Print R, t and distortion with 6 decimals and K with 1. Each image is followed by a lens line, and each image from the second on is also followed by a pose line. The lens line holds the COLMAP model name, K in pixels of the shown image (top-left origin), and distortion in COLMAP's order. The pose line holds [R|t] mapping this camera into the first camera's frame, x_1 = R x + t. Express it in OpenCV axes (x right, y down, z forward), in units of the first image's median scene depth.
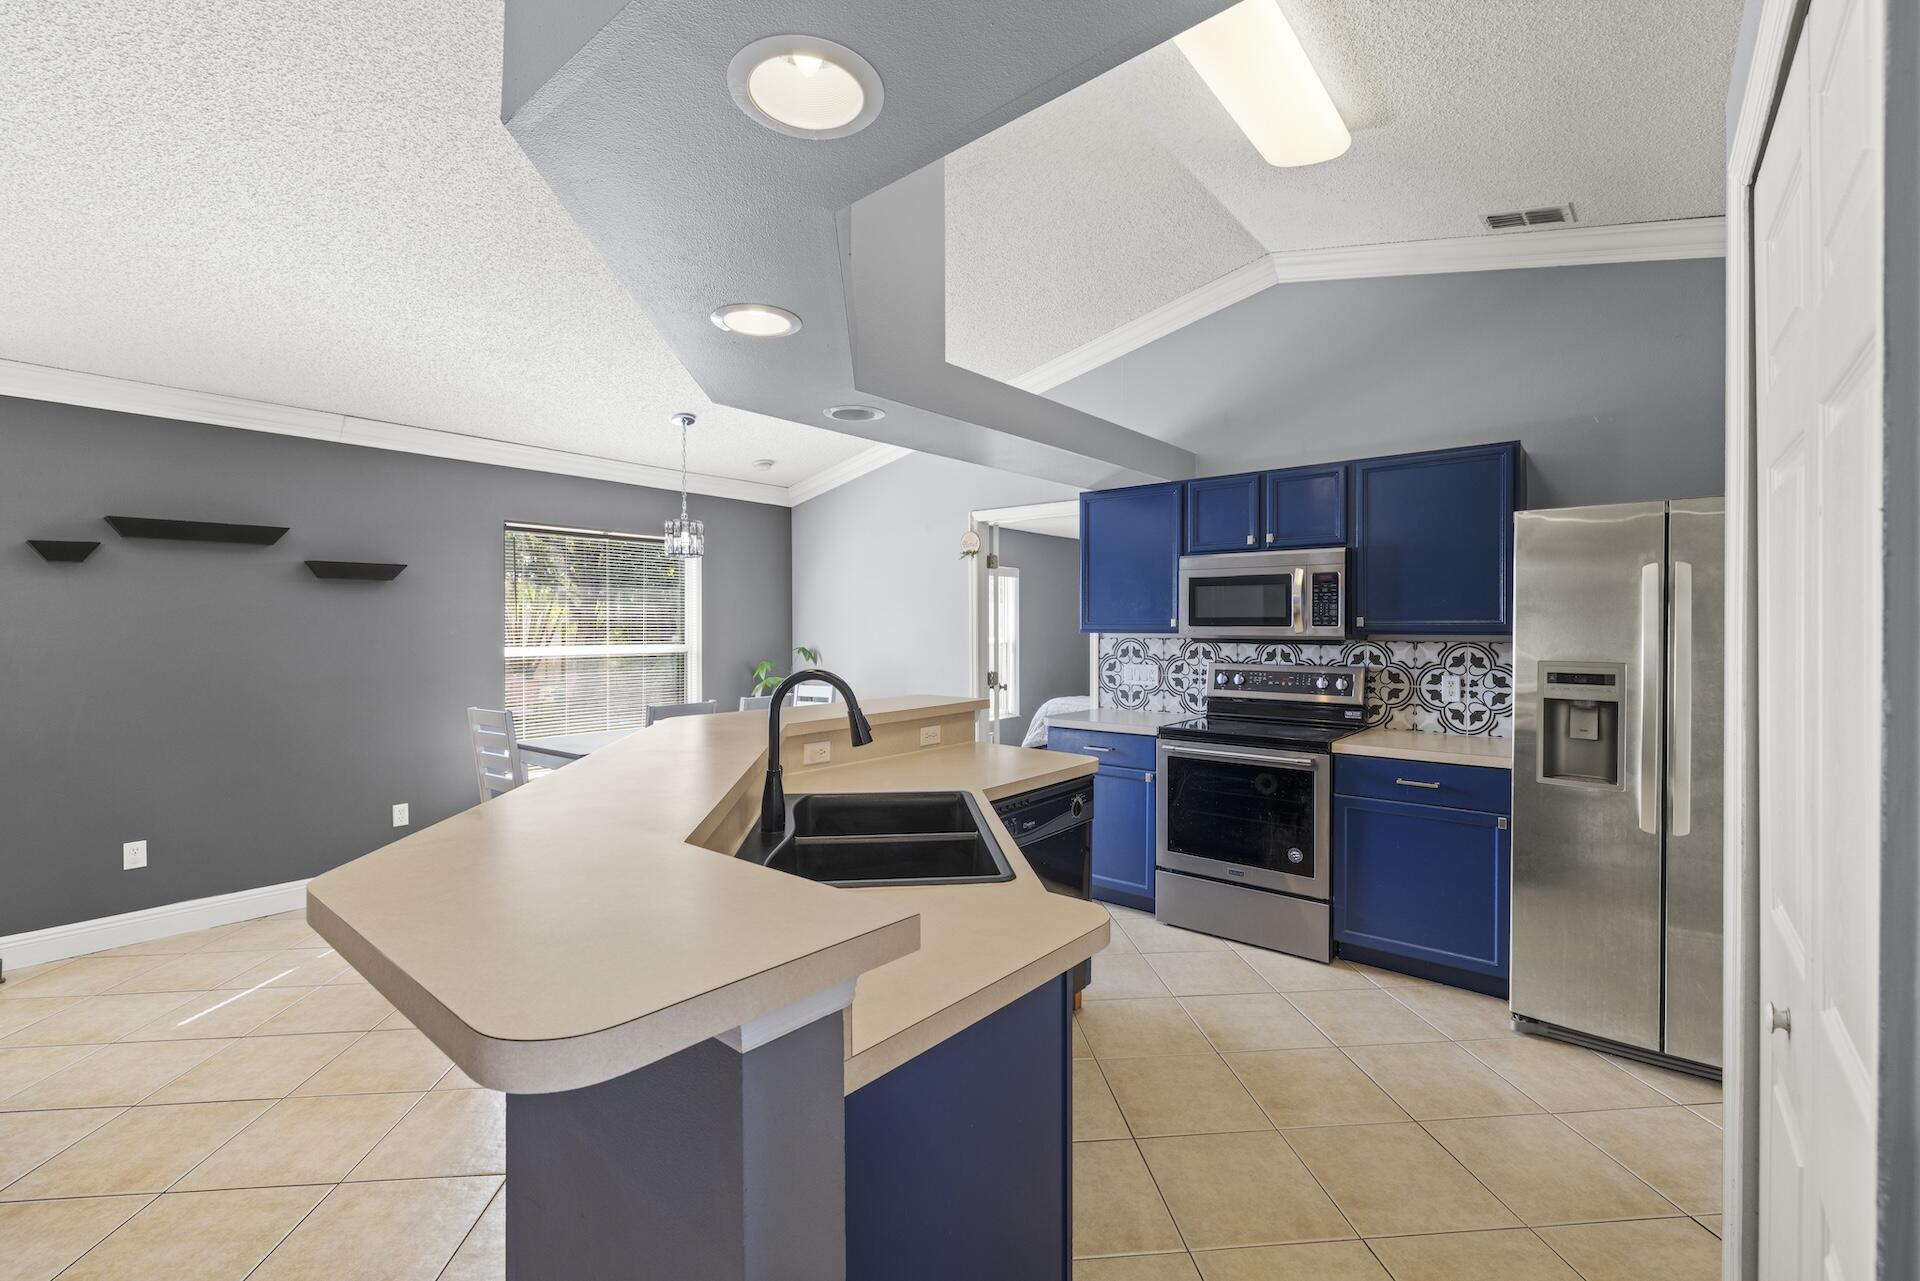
lens RADIAL K [[827.8, 0, 954.9], [0, 827.8, 631.2], [0, 0, 1]] dist [0.001885, -0.000106]
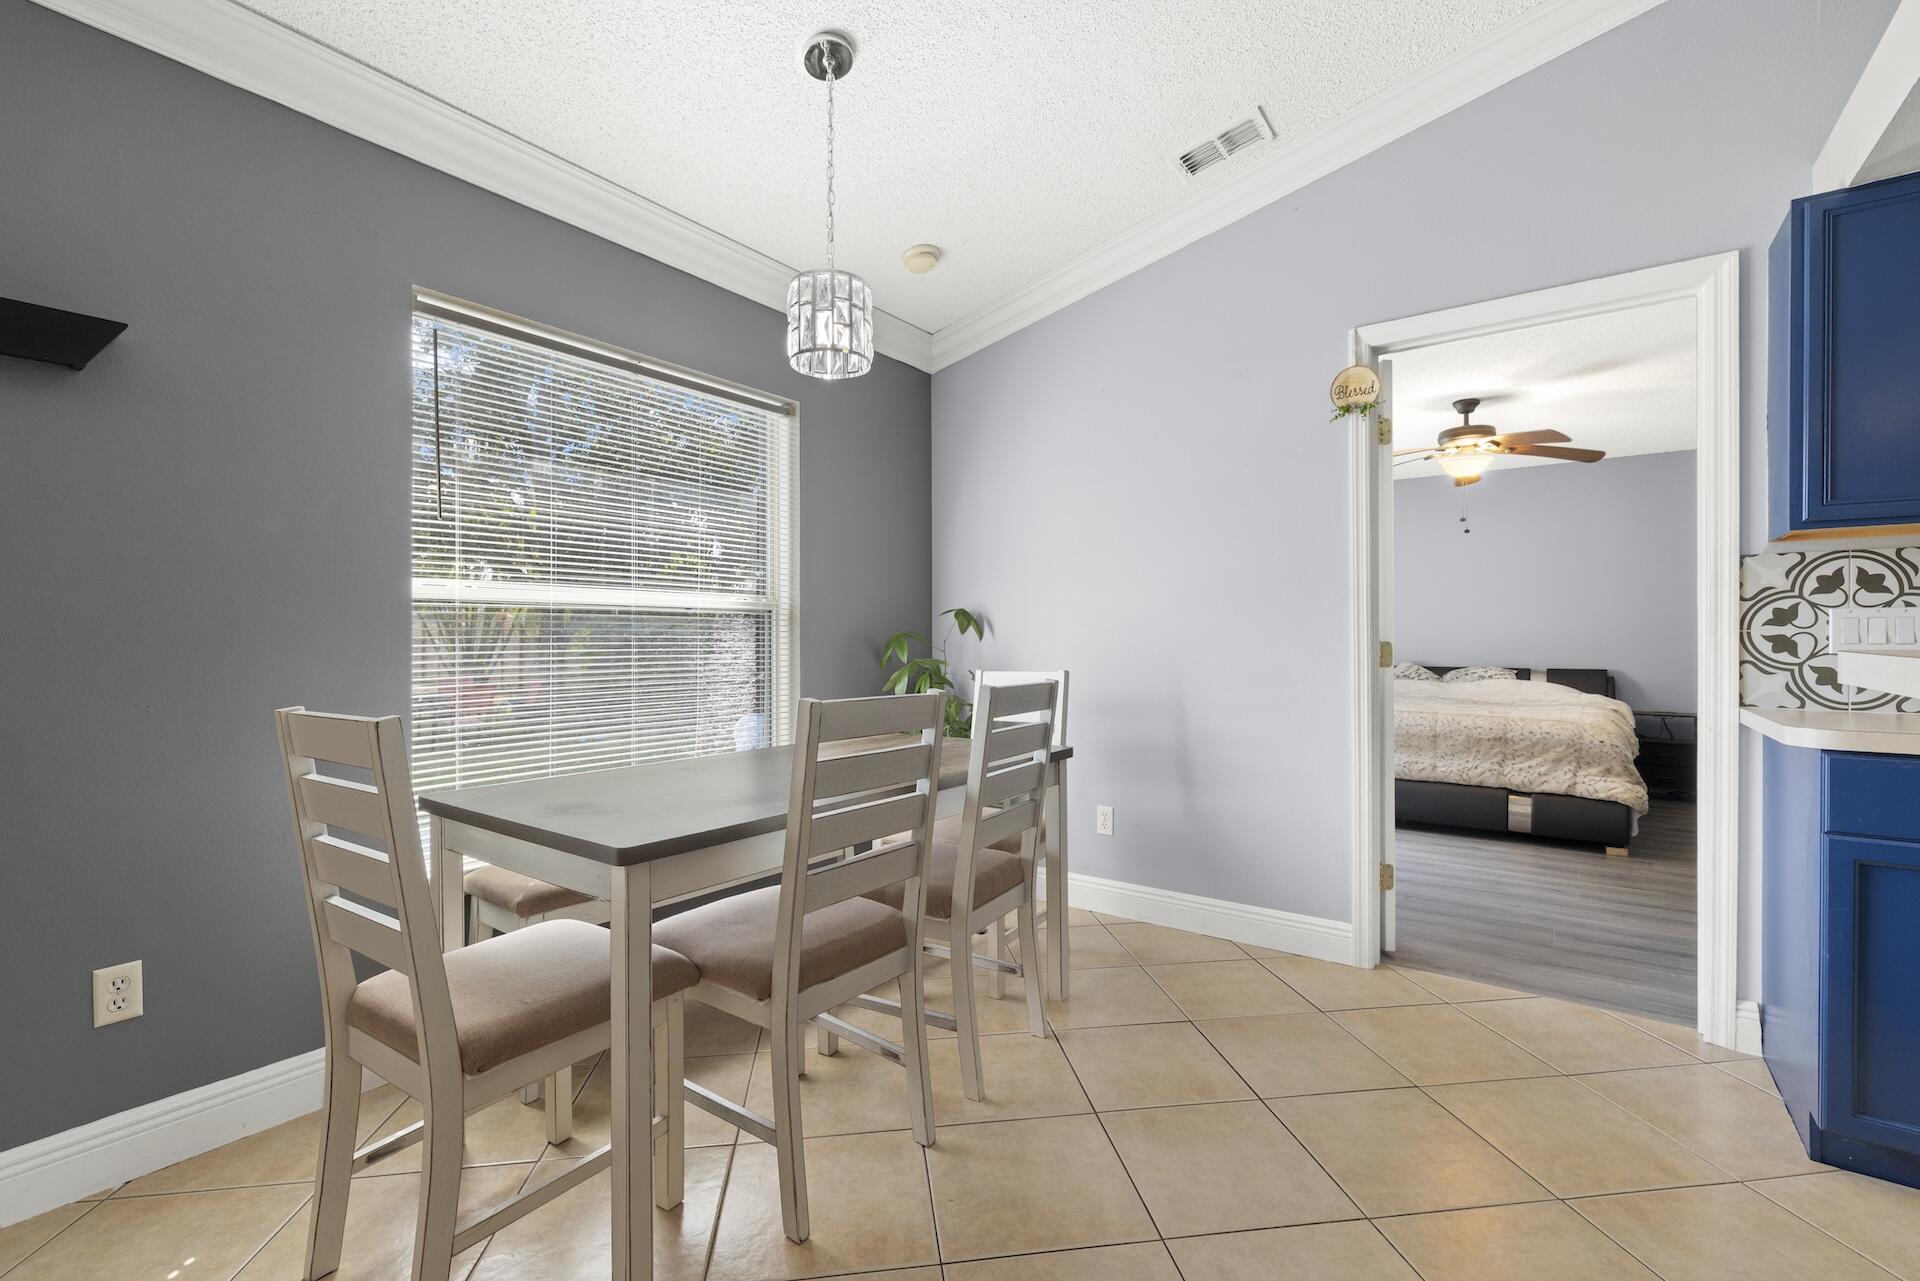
lens RADIAL K [[827.8, 0, 915.1], [0, 827.8, 658.1], [0, 0, 1]] dist [0.001885, -0.000106]
pose [[0.999071, 0.002223, 0.043043, -0.342644], [-0.002096, 0.999993, -0.003001, 0.076642], [-0.043049, 0.002908, 0.999069, 0.636901]]
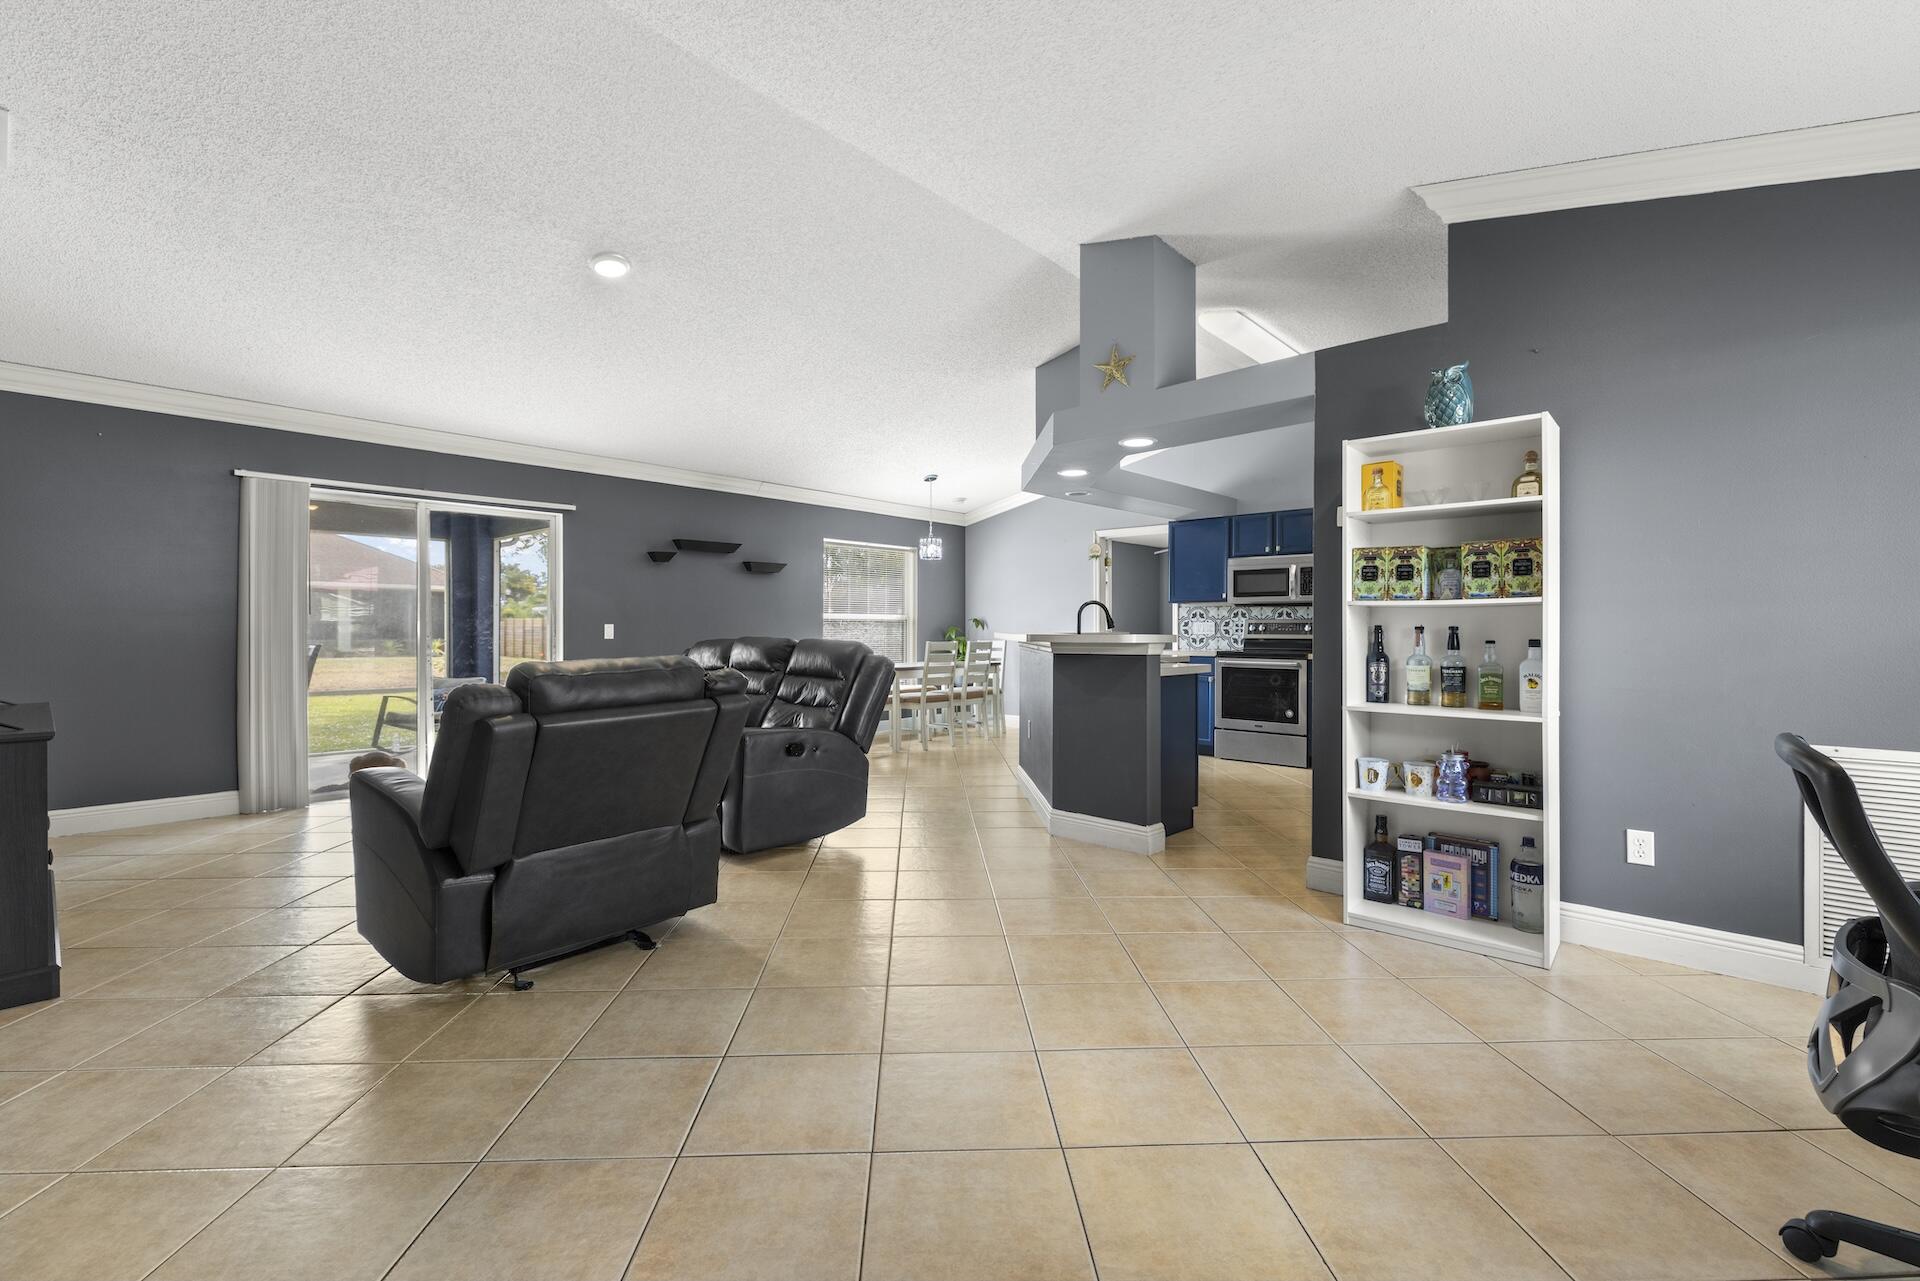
lens RADIAL K [[827.8, 0, 956.8], [0, 827.8, 632.7], [0, 0, 1]] dist [0.001885, -0.000106]
pose [[0.999070, 0.001639, -0.043088, -0.228099], [-0.001694, 0.999998, -0.001239, 0.070891], [0.043086, 0.001311, 0.999071, -0.783205]]
